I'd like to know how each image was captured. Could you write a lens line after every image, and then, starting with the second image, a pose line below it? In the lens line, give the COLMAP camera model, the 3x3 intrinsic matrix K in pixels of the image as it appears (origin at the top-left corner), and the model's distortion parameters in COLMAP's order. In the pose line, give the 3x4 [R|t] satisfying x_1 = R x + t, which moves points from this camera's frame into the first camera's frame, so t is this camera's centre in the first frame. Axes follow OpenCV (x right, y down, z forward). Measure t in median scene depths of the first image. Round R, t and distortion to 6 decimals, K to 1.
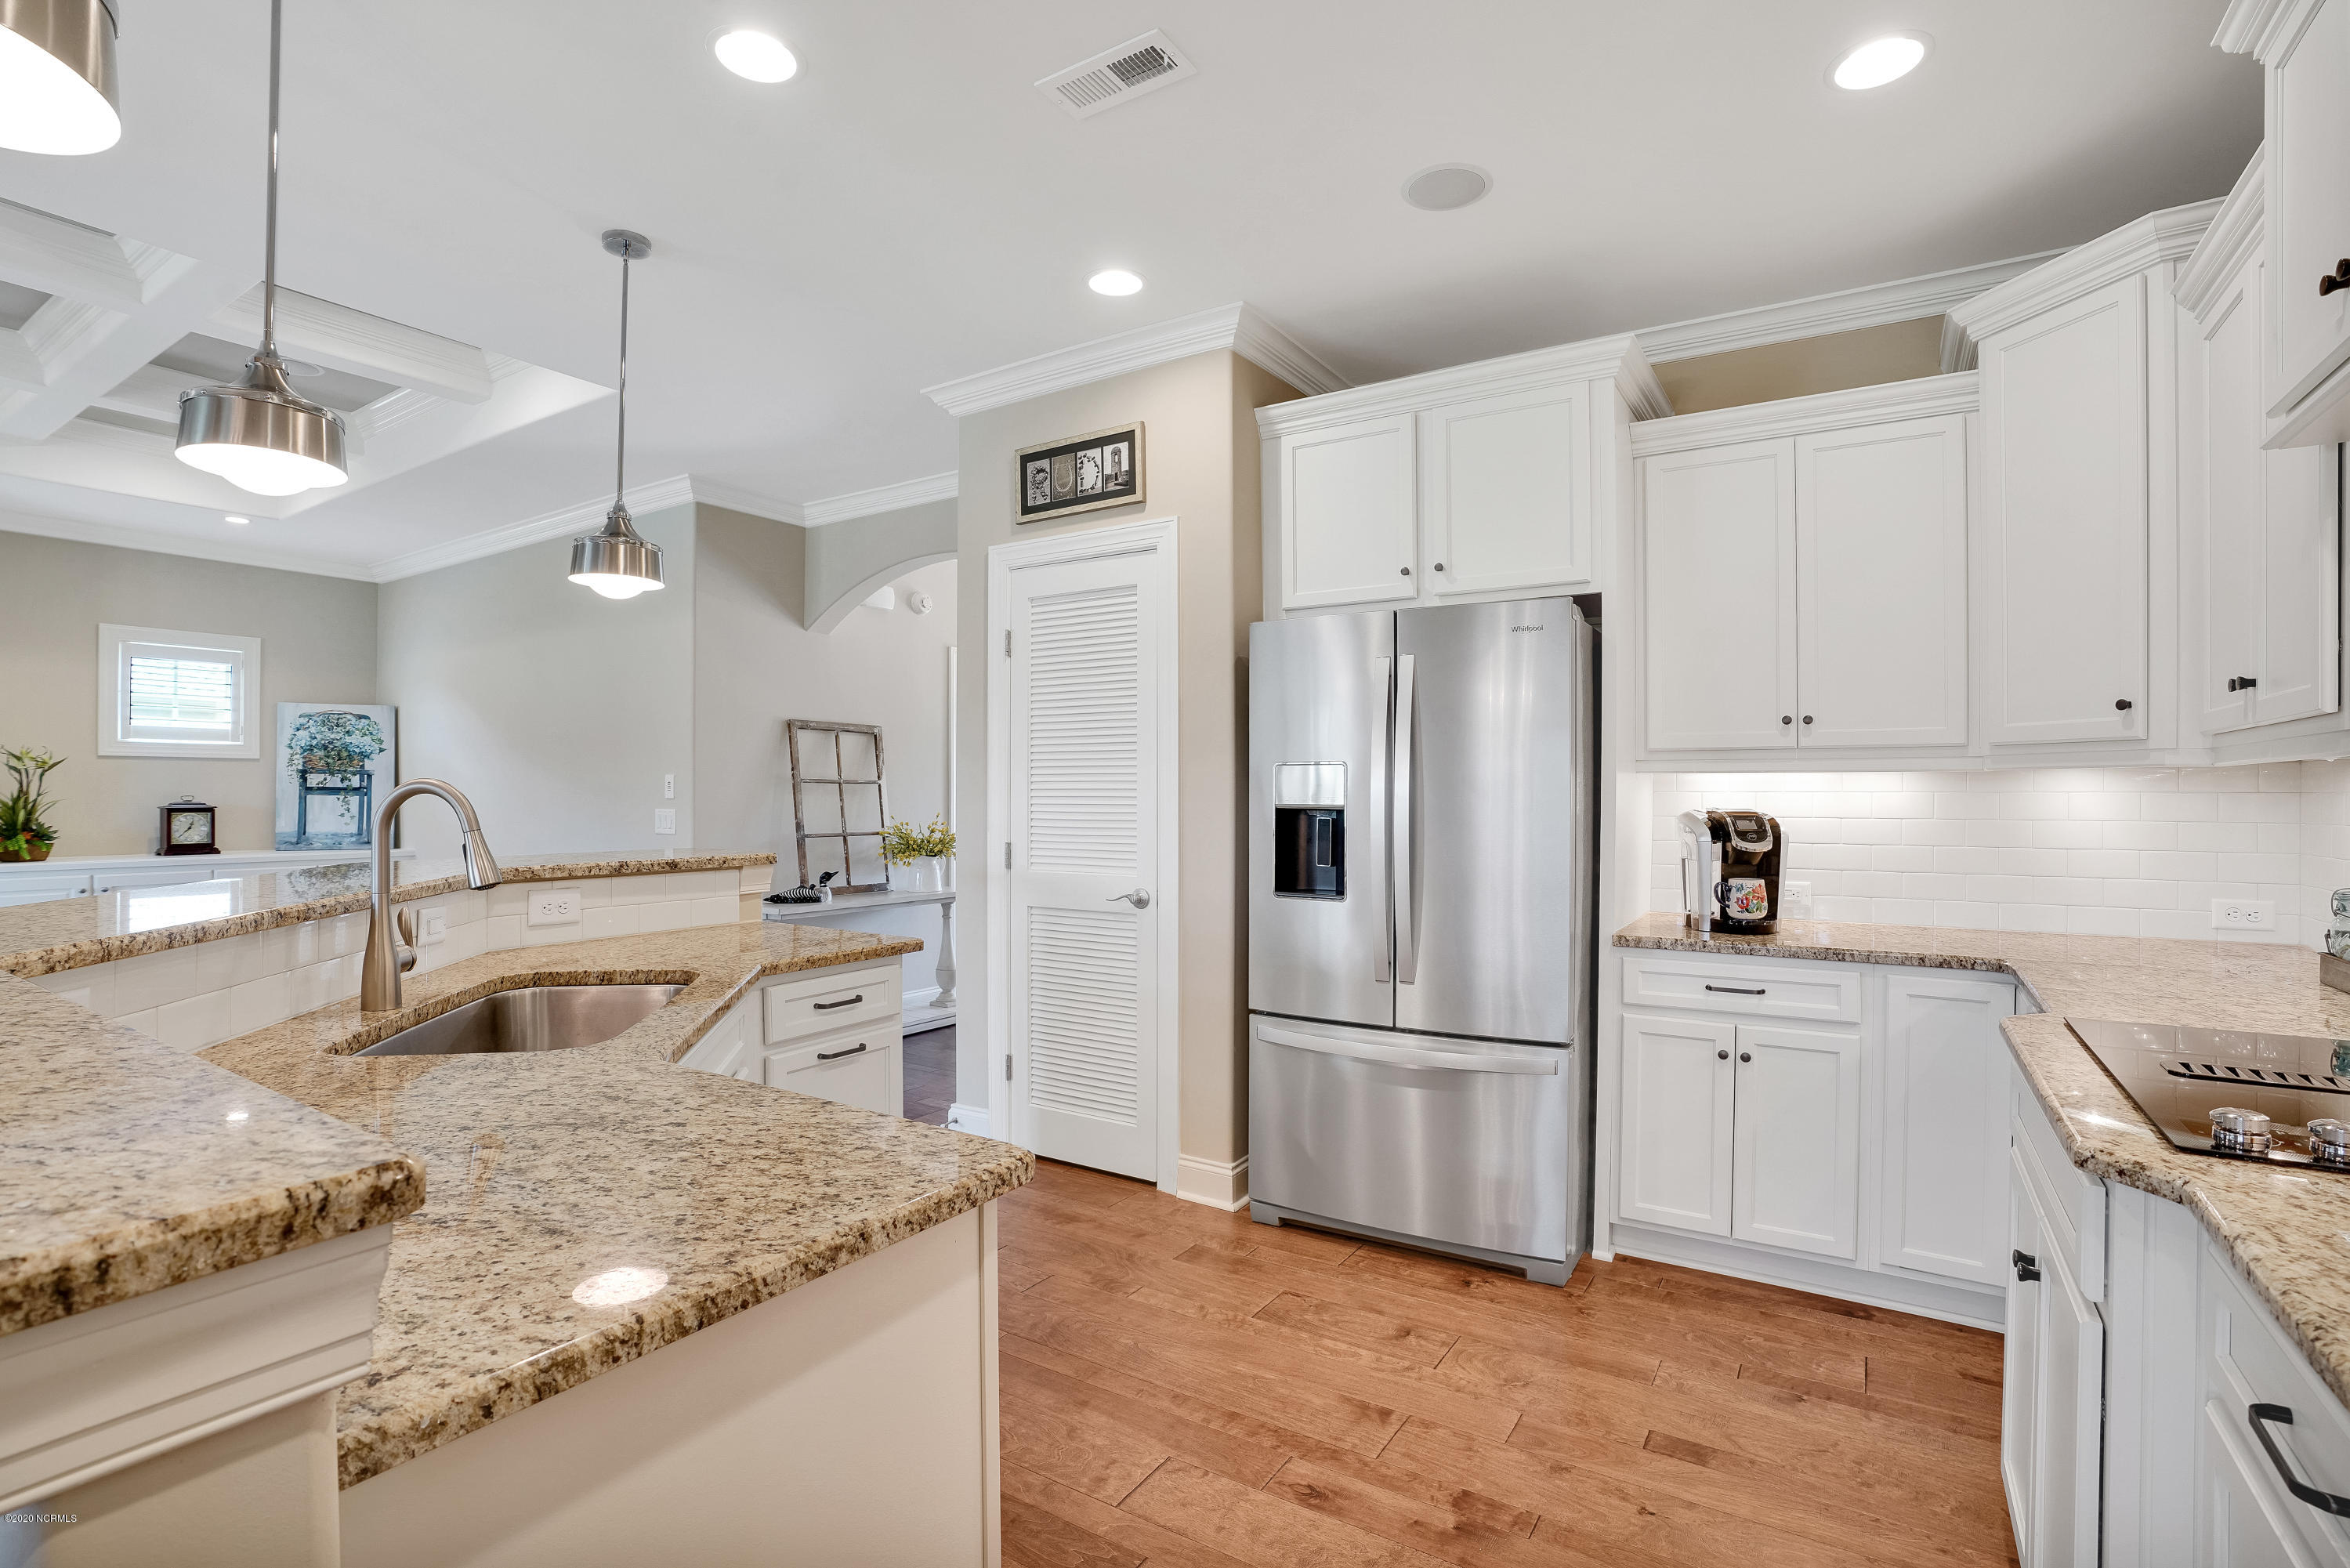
lens RADIAL K [[1080.1, 0, 1184.3], [0, 1080.1, 791.3], [0, 0, 1]] dist [0.003792, 0.000846]
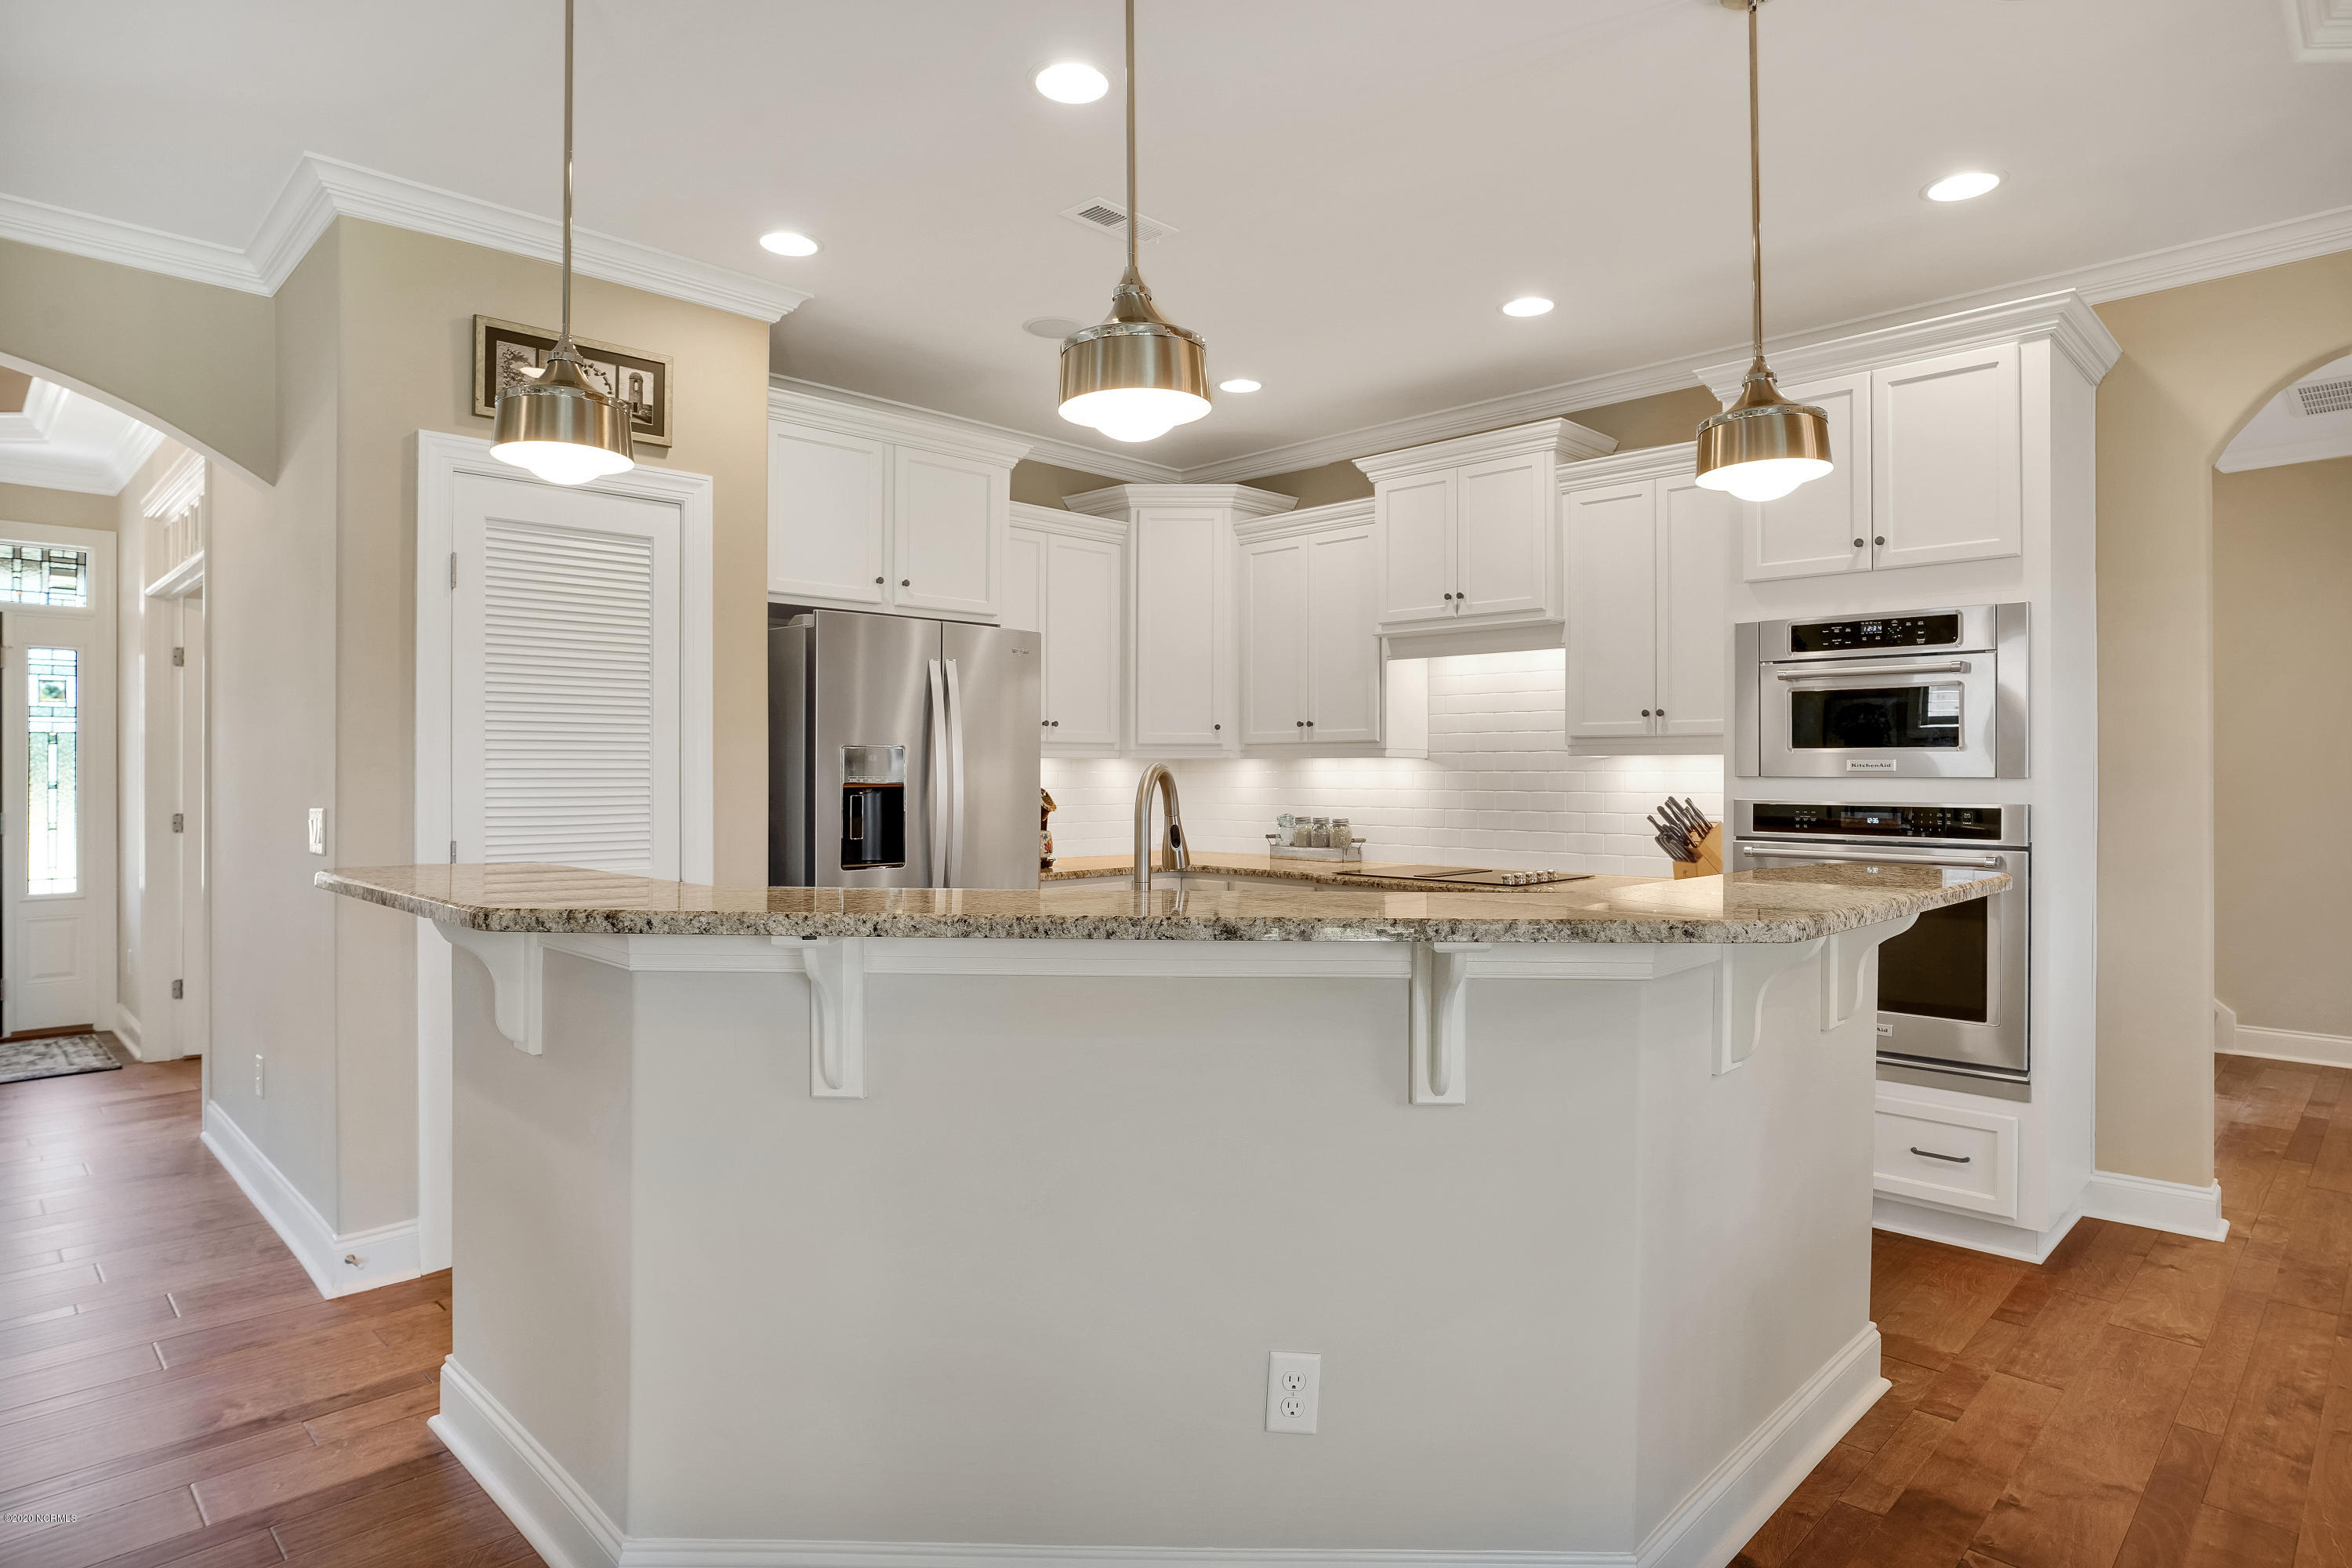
lens RADIAL K [[1305.3, 0, 1184.3], [0, 1305.3, 780.3], [0, 0, 1]] dist [0.000937, 0.000070]
pose [[0.225512, -0.012576, 0.974159, -0.538742], [0.000099, 0.999917, 0.012886, -0.005081], [-0.974240, -0.002809, 0.225495, 0.189222]]
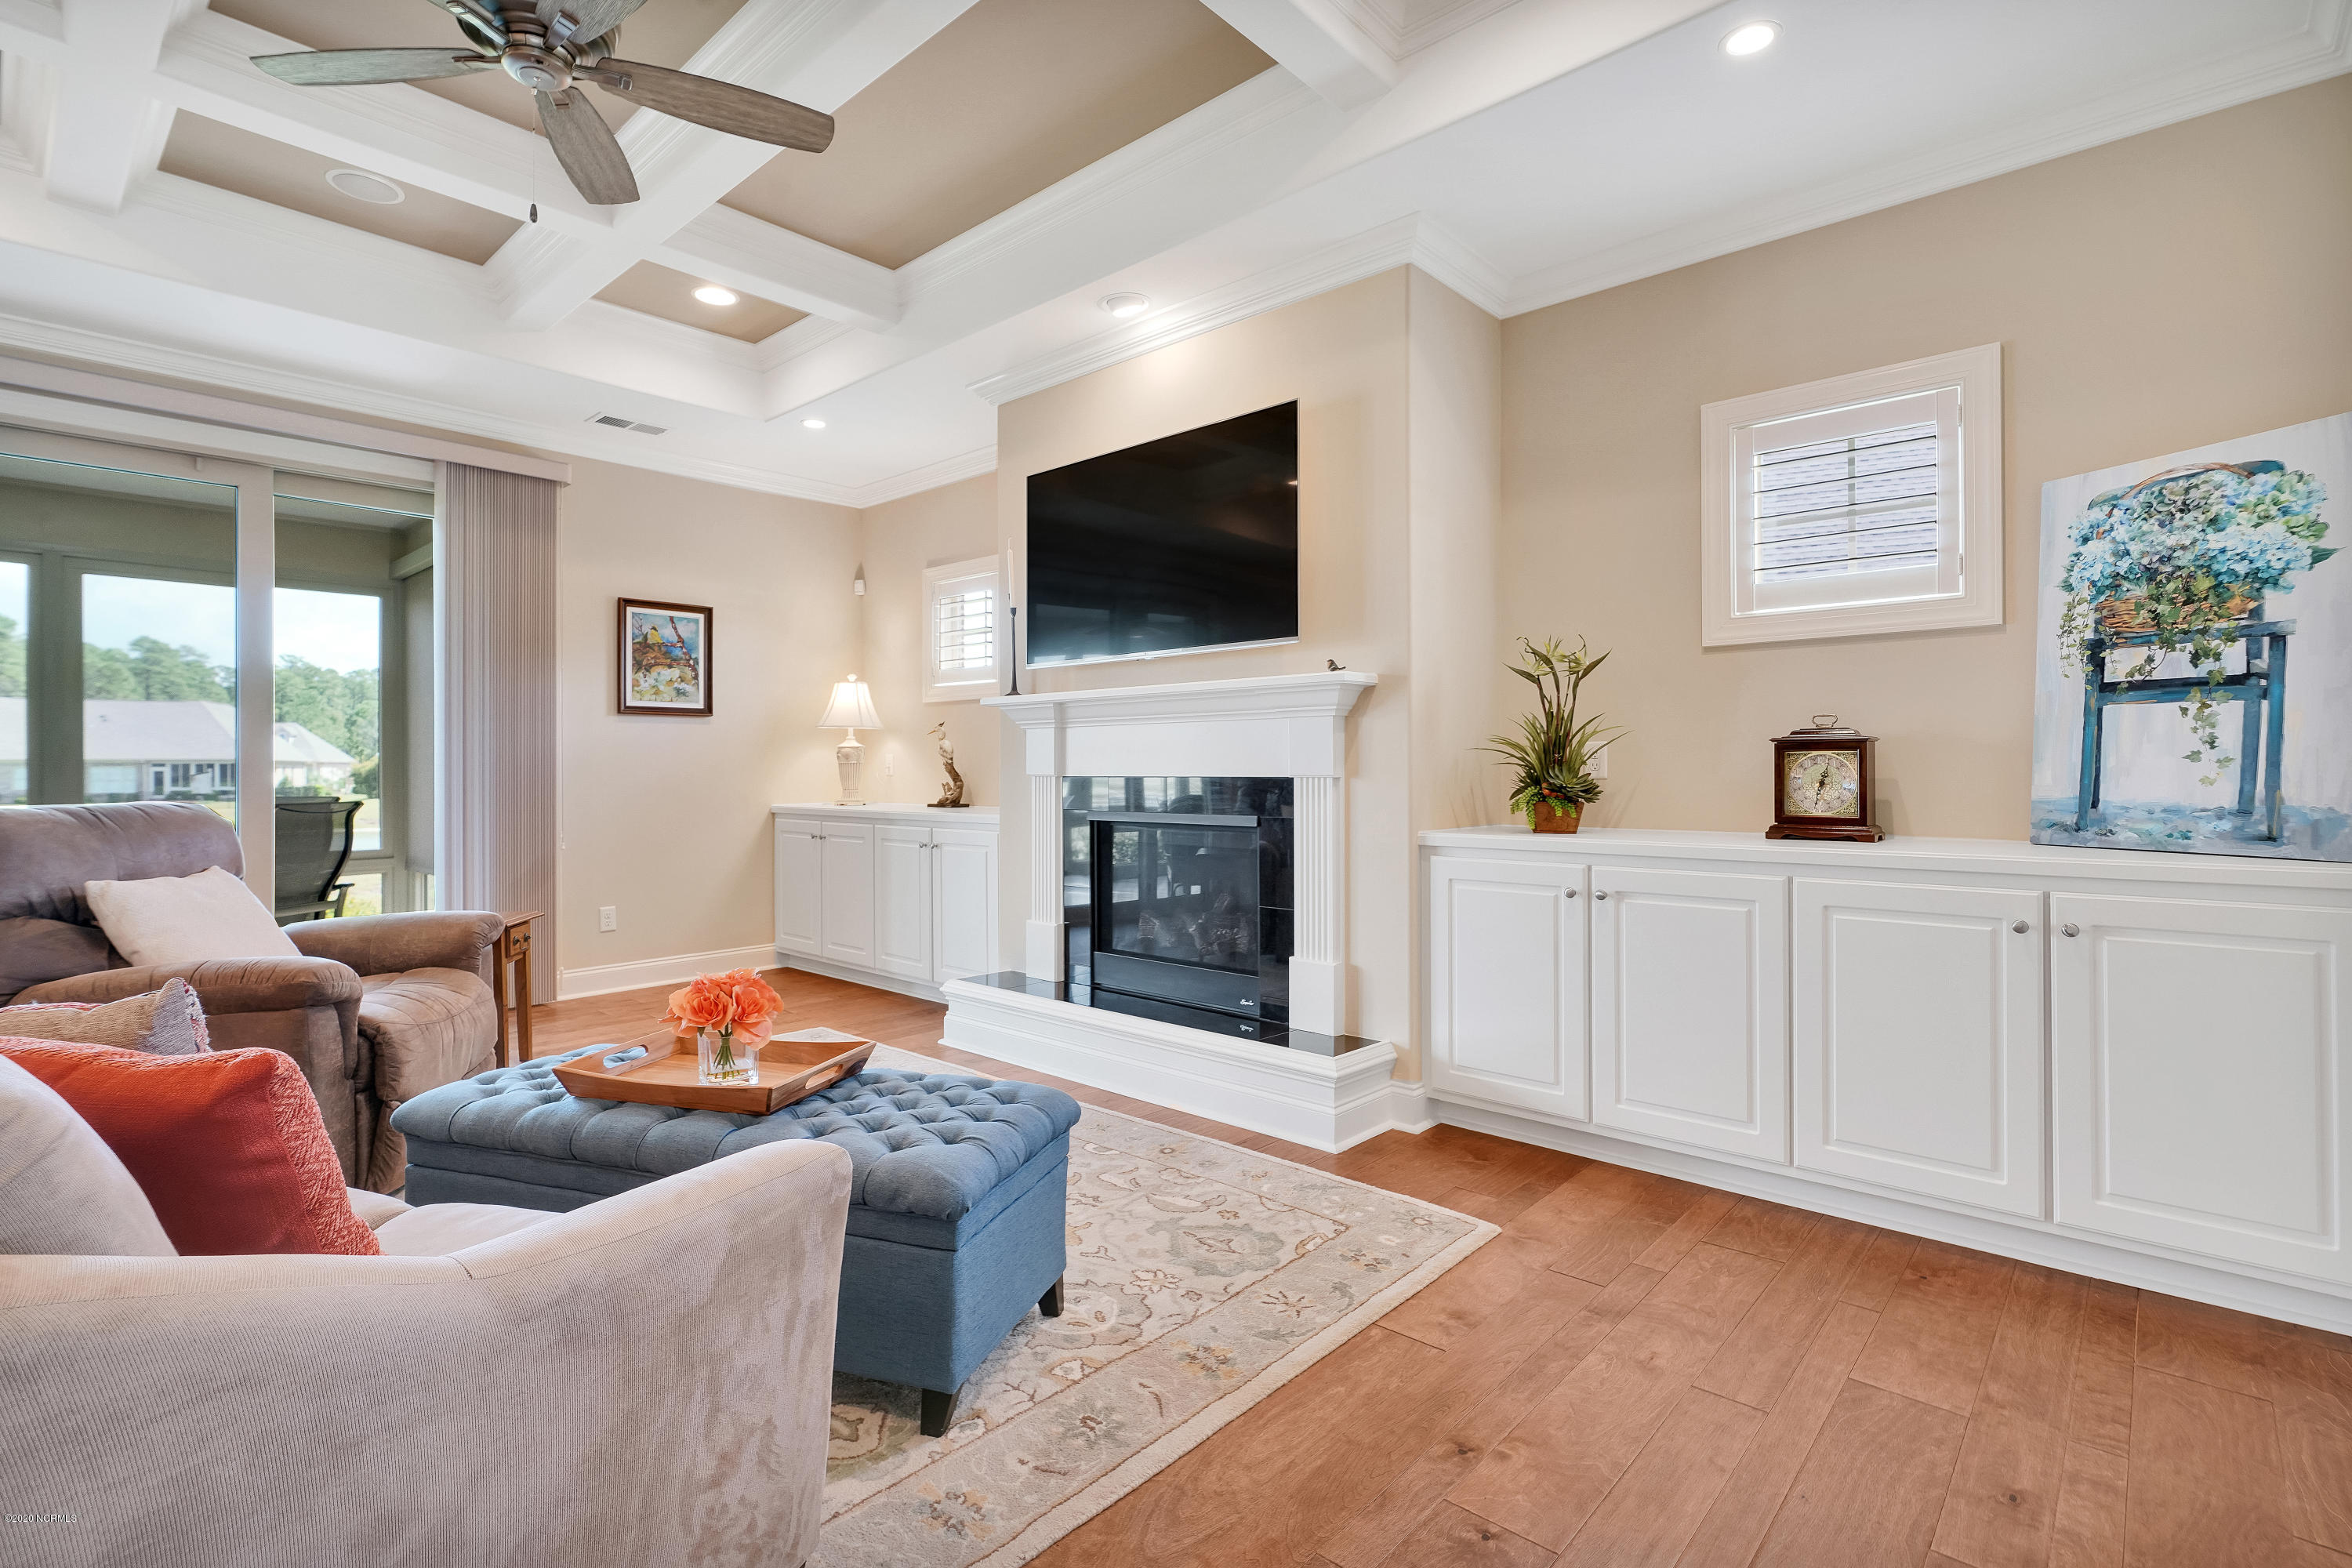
lens RADIAL K [[1081.0, 0, 1179.3], [0, 1081.0, 767.2], [0, 0, 1]] dist [0.003792, 0.000846]
pose [[-0.186259, -0.008140, -0.982467, -0.380958], [0.004442, 0.999948, -0.009127, 0.028529], [0.982491, -0.006065, -0.186214, 0.770393]]
